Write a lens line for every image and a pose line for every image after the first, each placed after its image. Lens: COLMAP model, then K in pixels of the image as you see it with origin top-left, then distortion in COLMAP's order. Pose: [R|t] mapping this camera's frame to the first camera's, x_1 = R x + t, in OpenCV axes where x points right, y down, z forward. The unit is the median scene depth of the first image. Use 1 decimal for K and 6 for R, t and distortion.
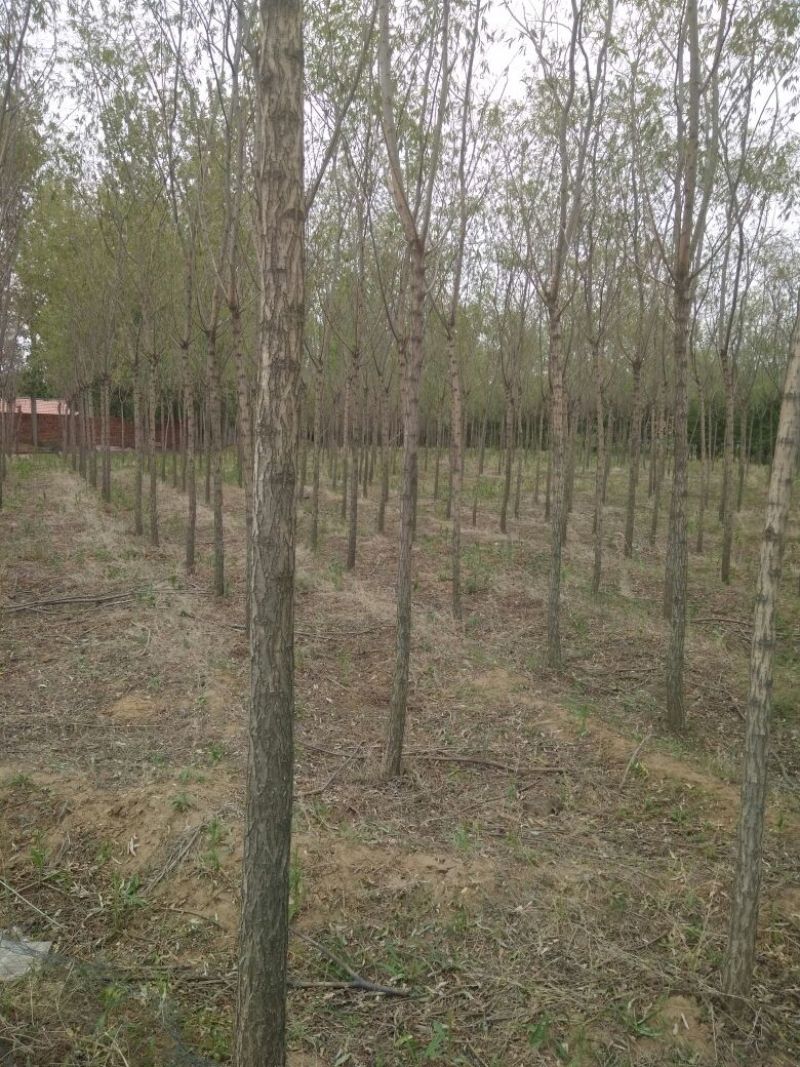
lens RADIAL K [[863.9, 0, 400.0], [0, 863.9, 533.5], [0, 0, 1]] dist [0.086126, -0.108279]
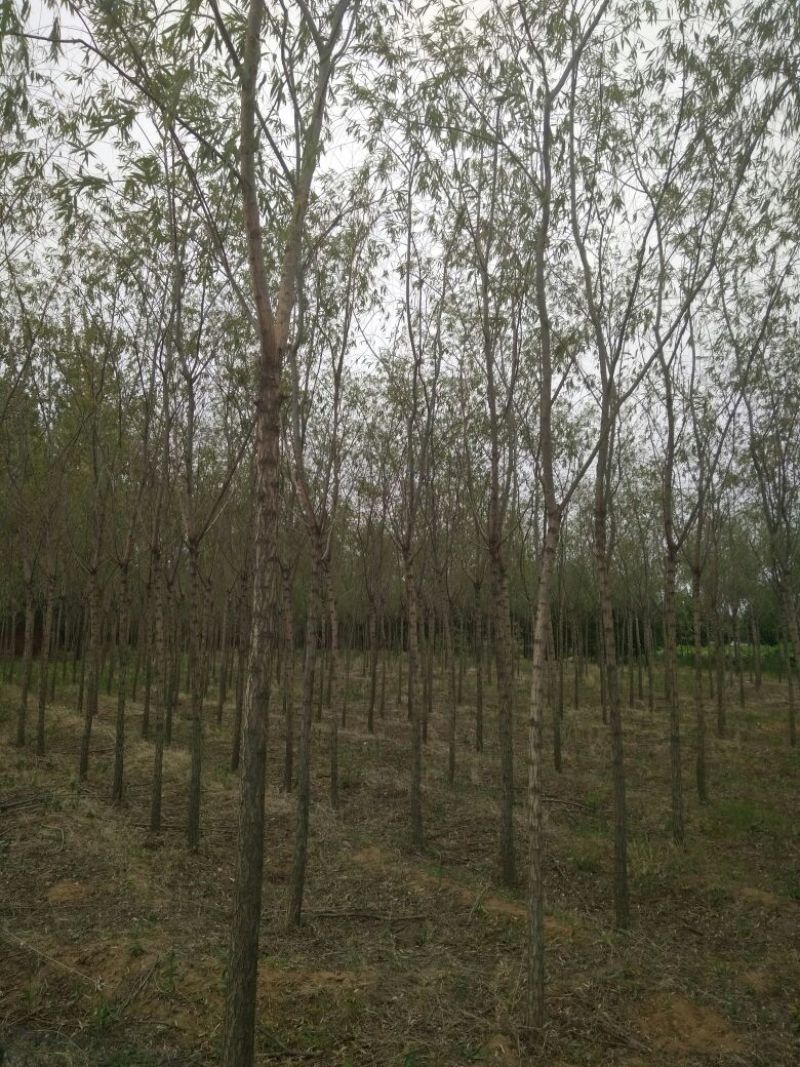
lens RADIAL K [[868.6, 0, 386.6], [0, 868.6, 508.1], [0, 0, 1]] dist [0.078943, -0.103885]
pose [[0.989806, 0.010869, 0.142008, -0.050514], [0.025646, 0.967183, -0.252782, 0.009167], [-0.140096, 0.253847, 0.957045, -0.324255]]
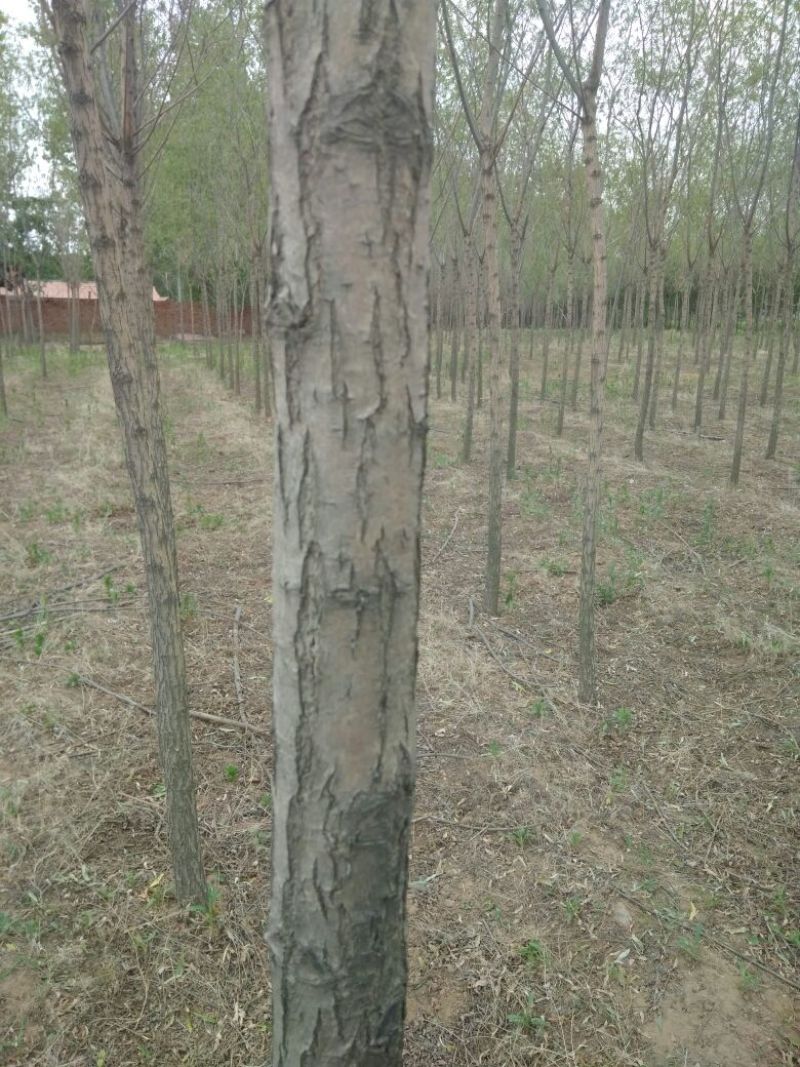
lens RADIAL K [[863.9, 0, 400.0], [0, 863.9, 533.5], [0, 0, 1]] dist [0.086126, -0.108279]
pose [[0.993248, 0.013270, -0.115245, 0.018345], [0.002478, 0.990782, 0.135442, -0.096385], [0.115980, -0.134813, 0.984060, 0.656948]]
